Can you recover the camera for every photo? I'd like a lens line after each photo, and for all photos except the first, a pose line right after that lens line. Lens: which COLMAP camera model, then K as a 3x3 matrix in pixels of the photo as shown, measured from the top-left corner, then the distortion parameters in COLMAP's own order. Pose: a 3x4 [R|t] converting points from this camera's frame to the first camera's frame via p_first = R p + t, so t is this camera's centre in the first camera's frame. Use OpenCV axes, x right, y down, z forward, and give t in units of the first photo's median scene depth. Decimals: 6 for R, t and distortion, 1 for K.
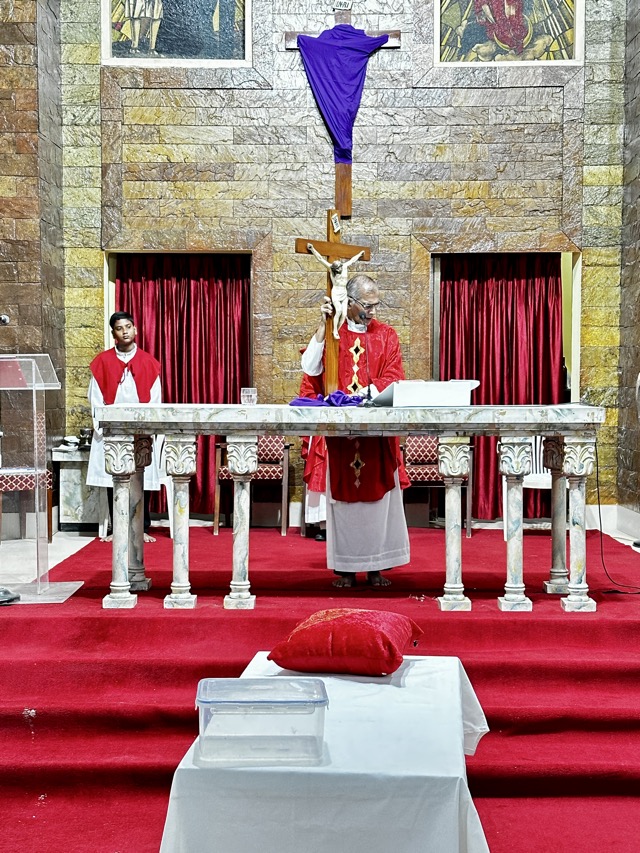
lens RADIAL K [[1336.8, 0, 324.7], [0, 1336.8, 428.2], [0, 0, 1]] dist [0.134515, 0.000000]
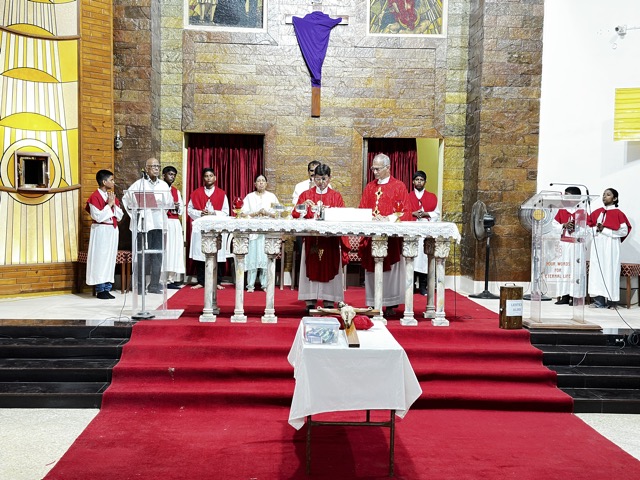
lens RADIAL K [[855.1, 0, 324.4], [0, 855.1, 240.7], [0, 0, 1]] dist [0.130953, 0.000000]
pose [[0.998277, 0.016950, 0.056174, -0.037115], [-0.017536, 0.999797, 0.009949, 0.000292], [-0.055994, -0.010917, 0.998371, -0.169211]]
